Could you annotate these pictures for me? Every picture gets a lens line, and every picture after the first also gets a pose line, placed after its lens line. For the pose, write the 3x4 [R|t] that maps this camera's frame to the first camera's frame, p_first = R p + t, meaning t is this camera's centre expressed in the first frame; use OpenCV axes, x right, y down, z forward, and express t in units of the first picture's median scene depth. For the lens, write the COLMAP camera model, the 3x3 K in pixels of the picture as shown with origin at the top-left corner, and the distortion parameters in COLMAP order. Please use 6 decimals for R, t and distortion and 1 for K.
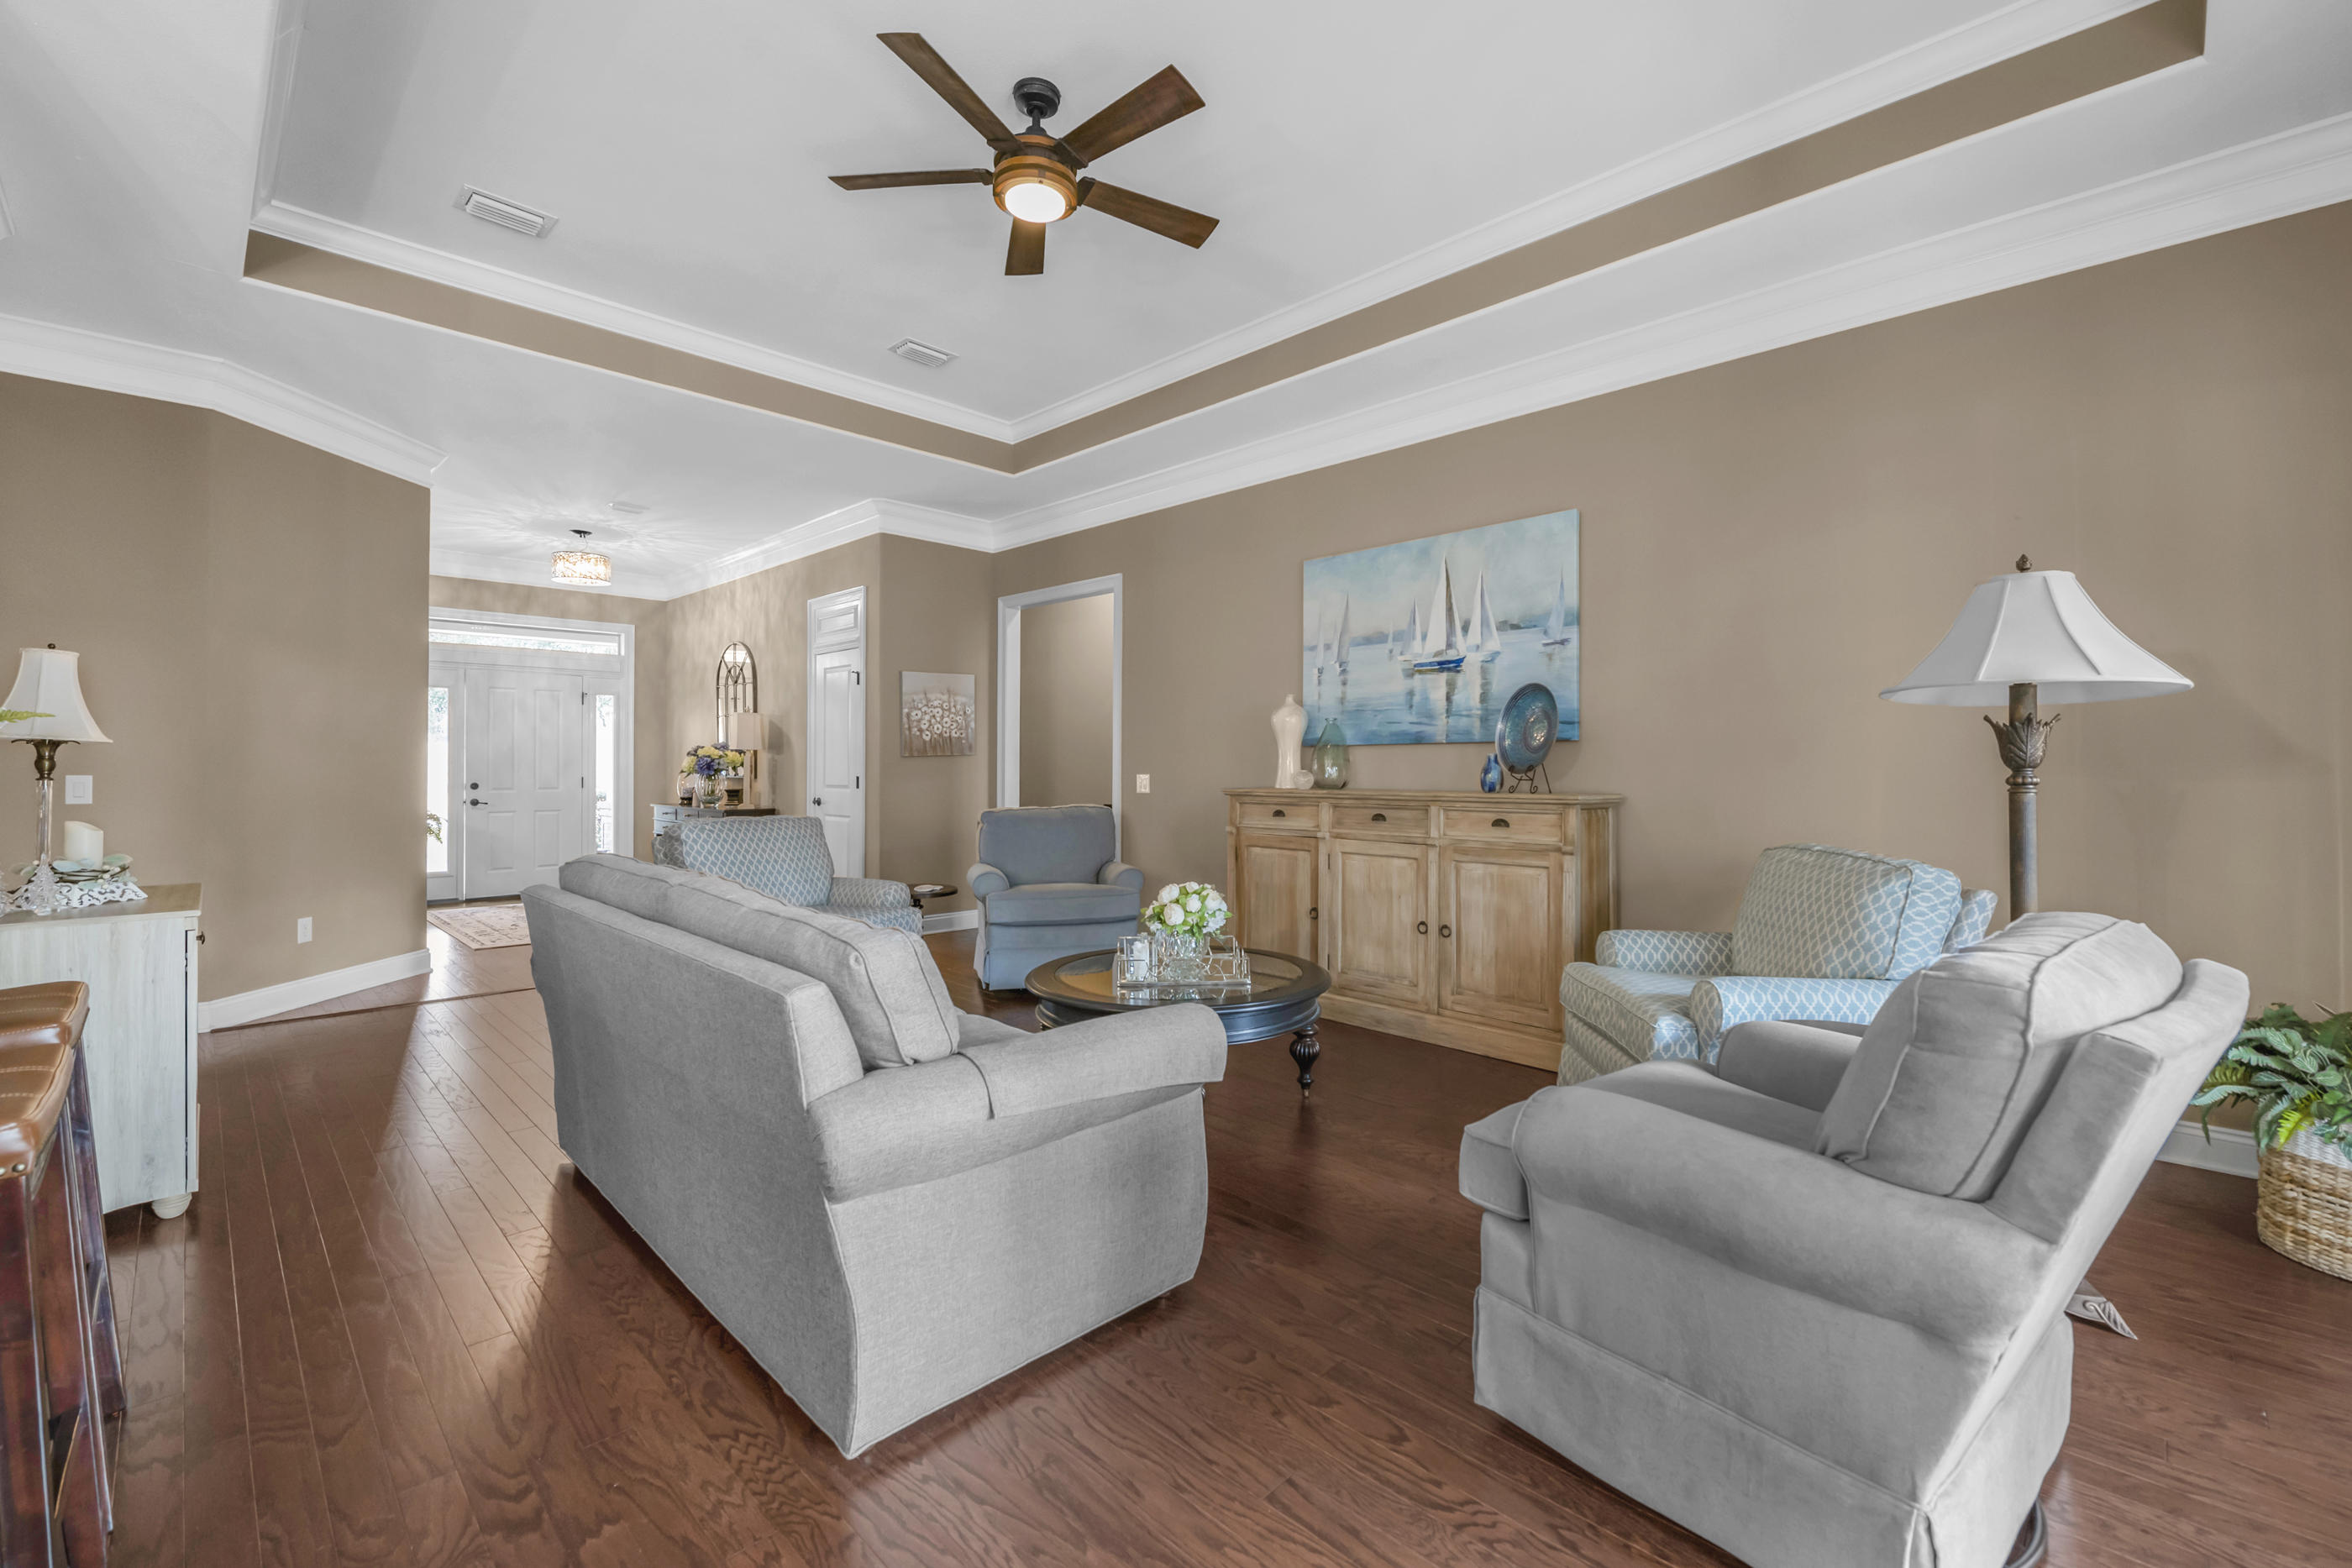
lens RADIAL K [[993.6, 0, 1188.7], [0, 993.6, 764.0], [0, 0, 1]] dist [0.000354, -0.000262]
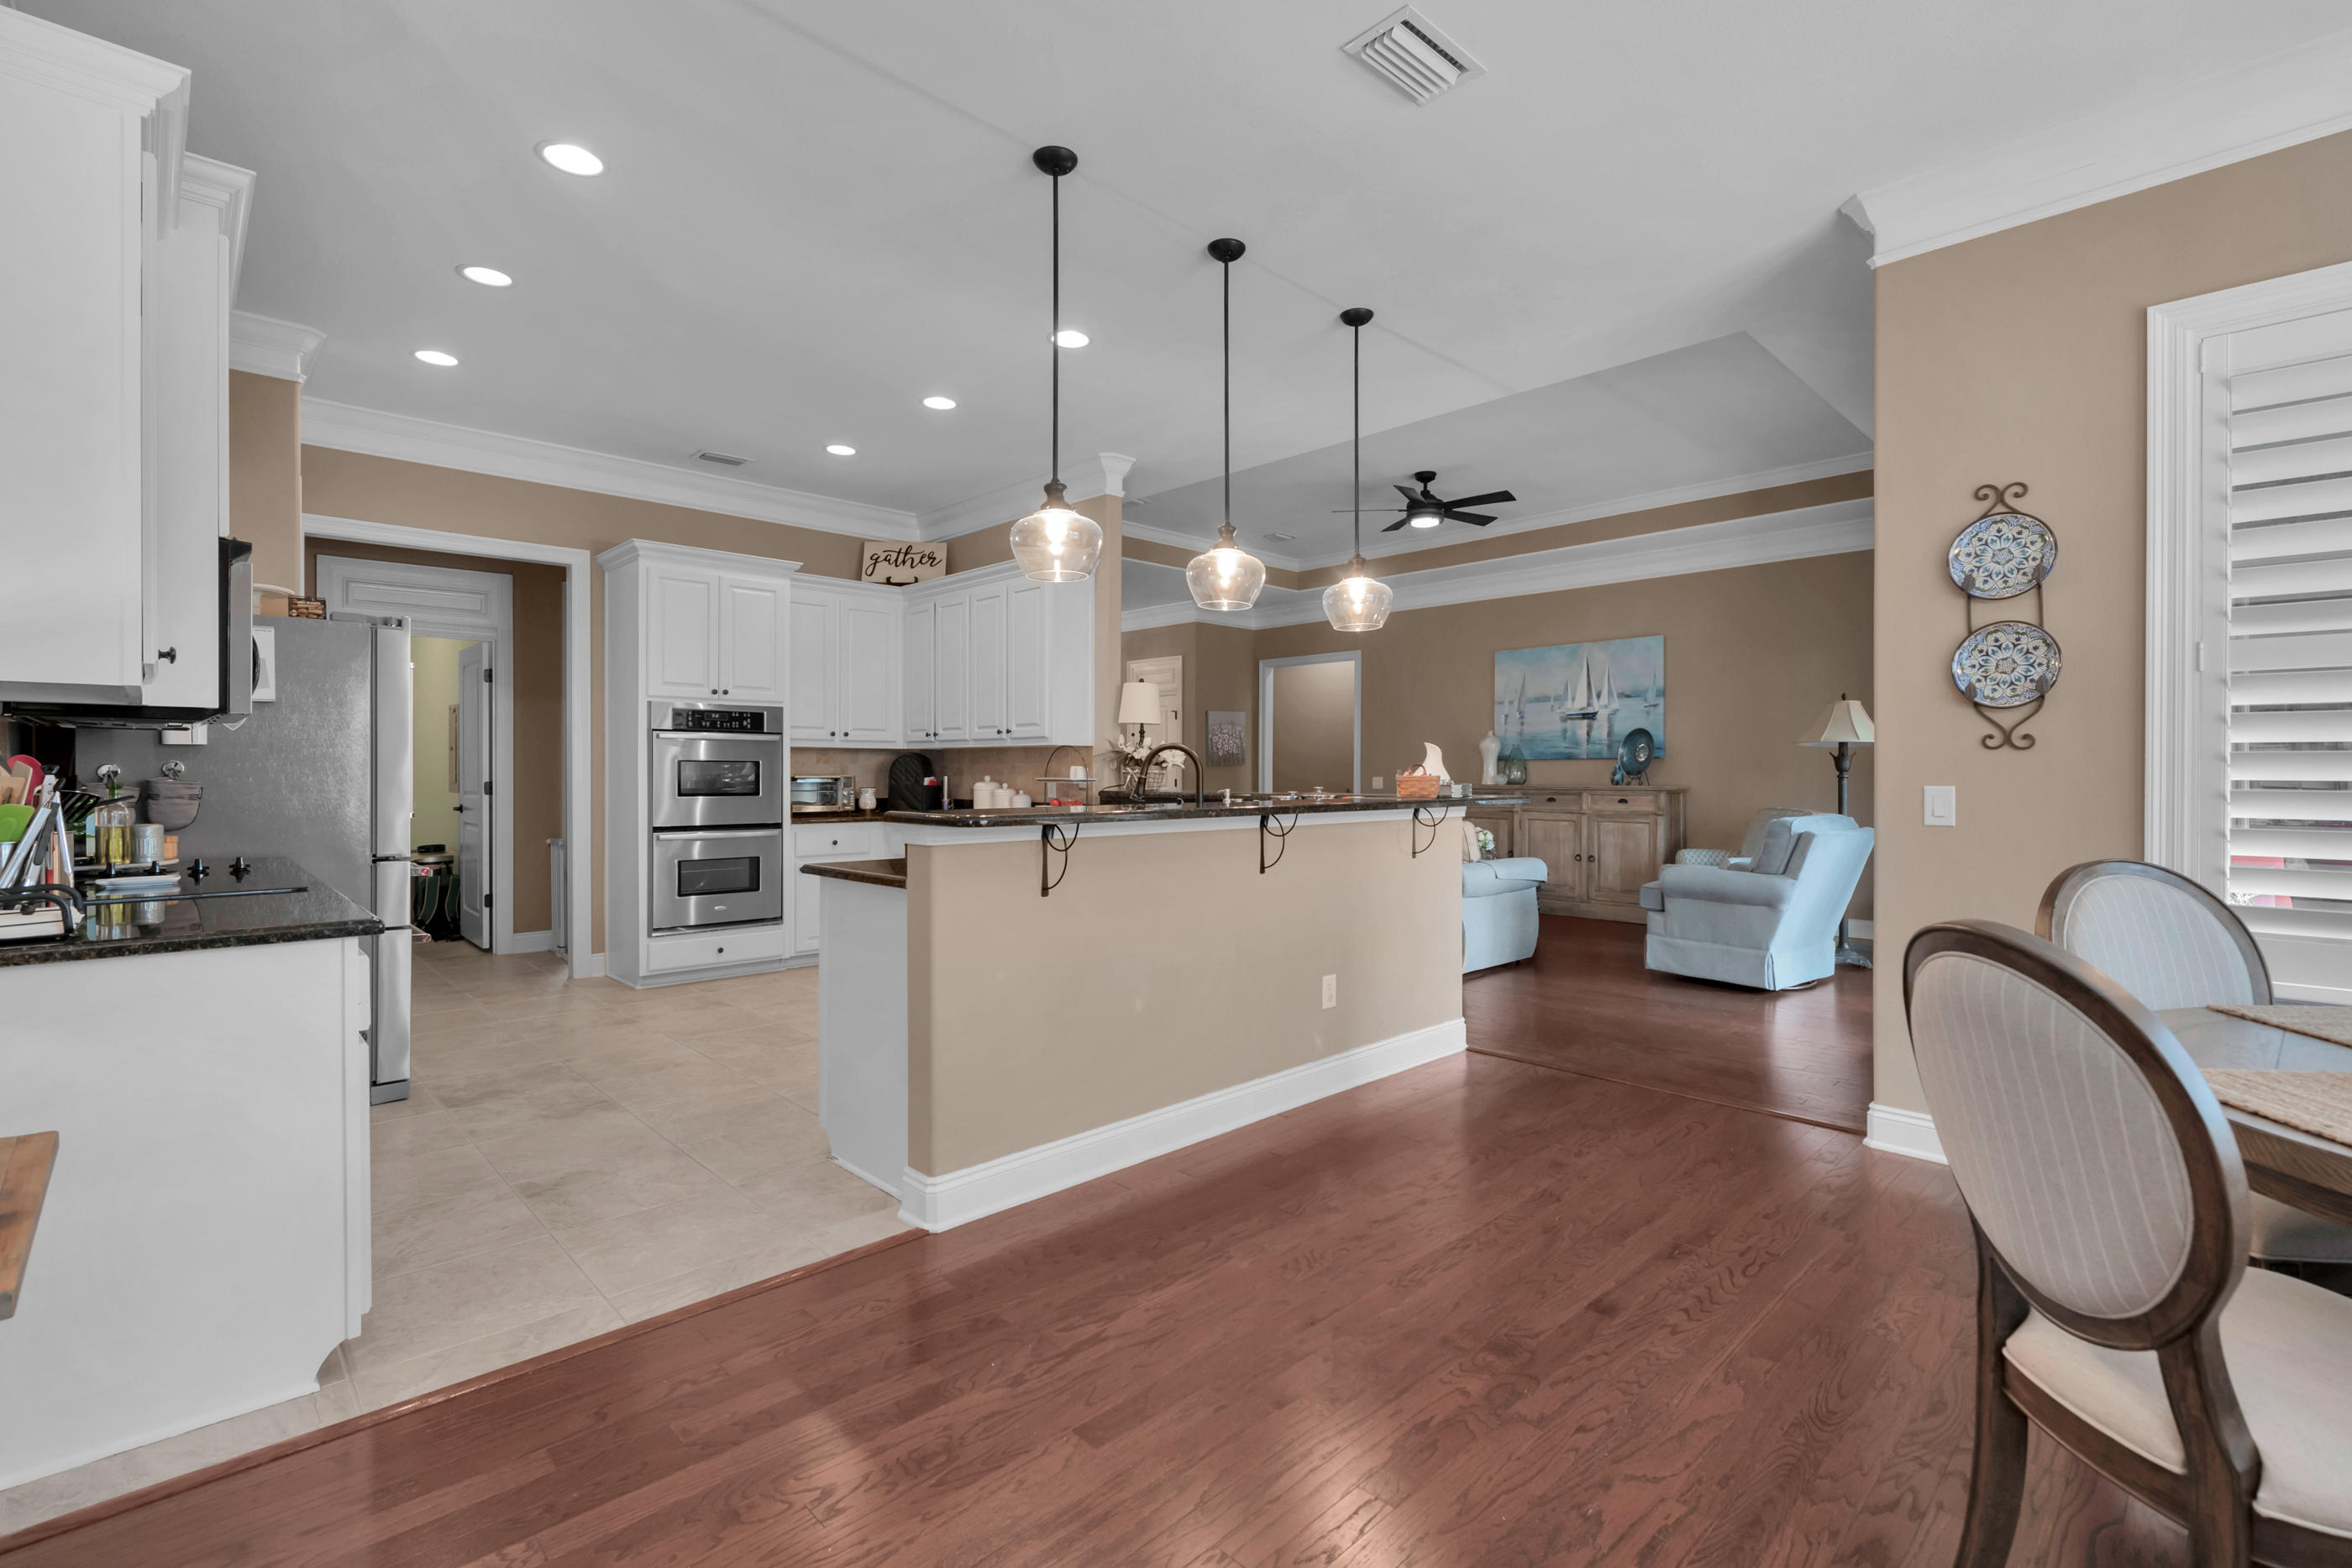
lens RADIAL K [[1056.3, 0, 1173.0], [0, 1056.3, 777.9], [0, 0, 1]] dist [0.022199, -0.000060]
pose [[0.999563, -0.001627, -0.029522, -0.434872], [0.001824, 0.999976, 0.006667, -0.000573], [0.029510, -0.006718, 0.999542, -0.945451]]
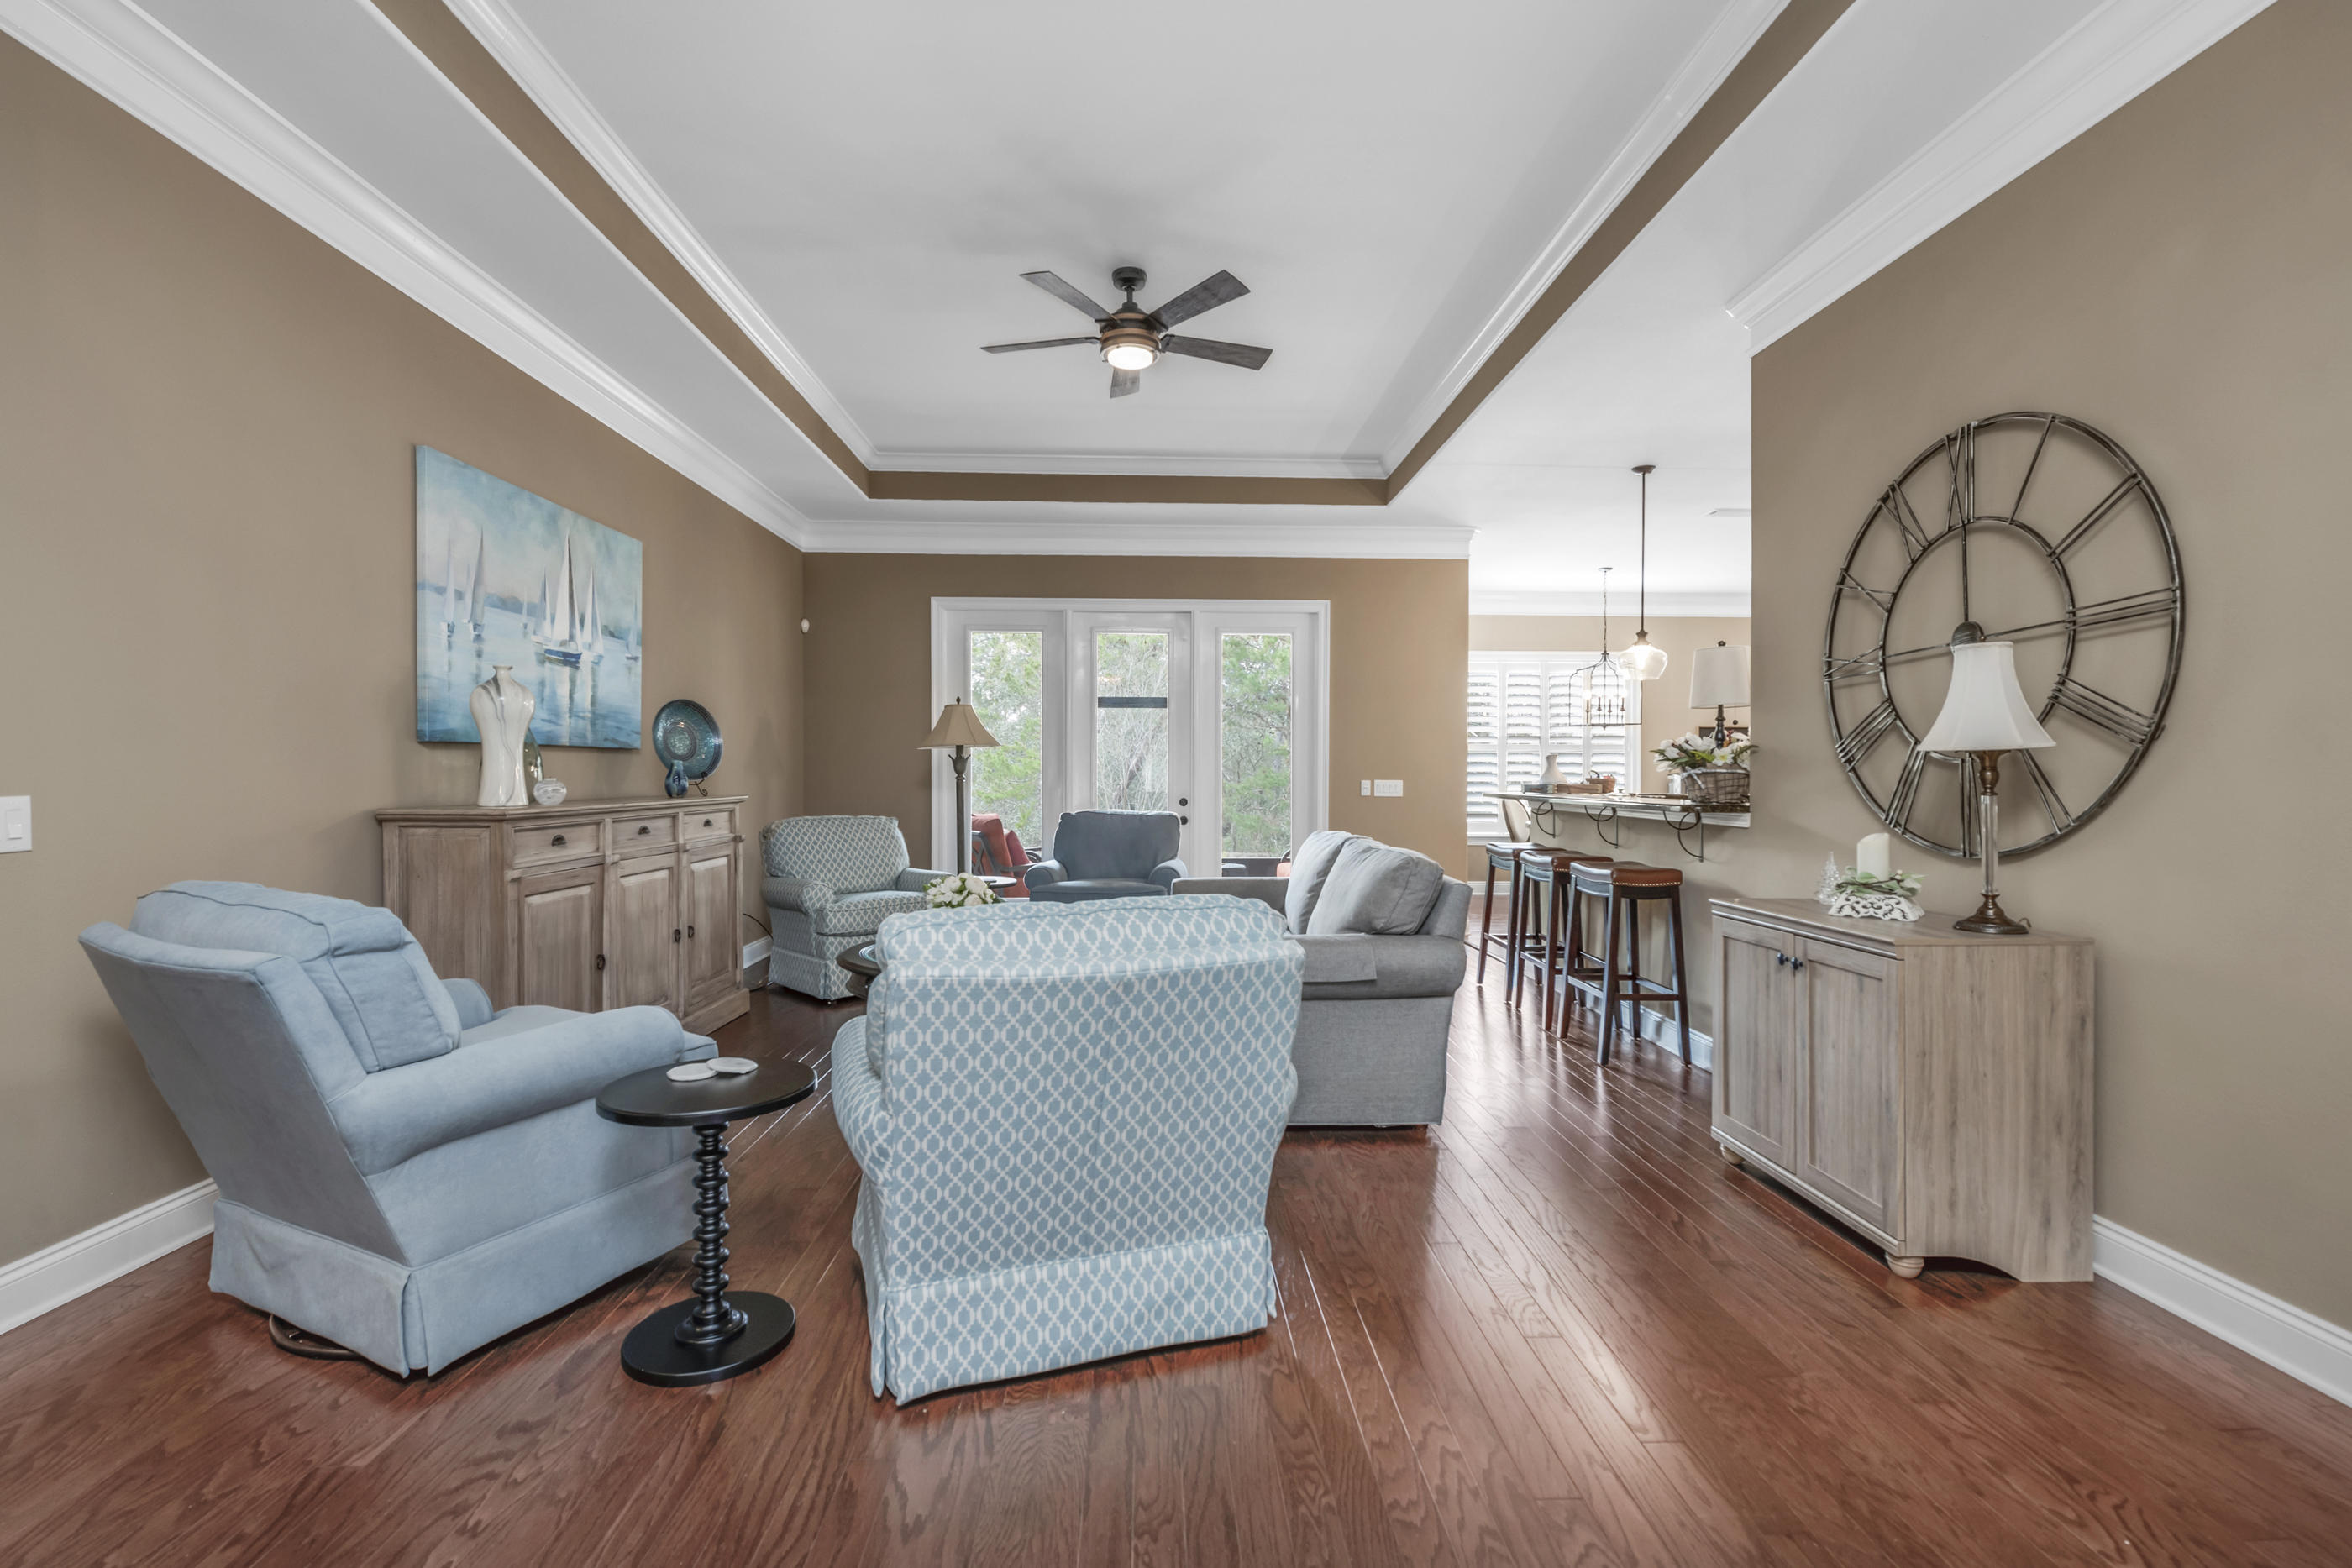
lens RADIAL K [[1060.9, 0, 1184.4], [0, 1060.9, 781.5], [0, 0, 1]] dist [0.001050, -0.000291]
pose [[-0.735657, -0.009204, 0.677292, -0.786347], [-0.005463, 0.999956, 0.007655, -0.000022], [-0.677332, 0.001932, -0.735675, 1.326489]]
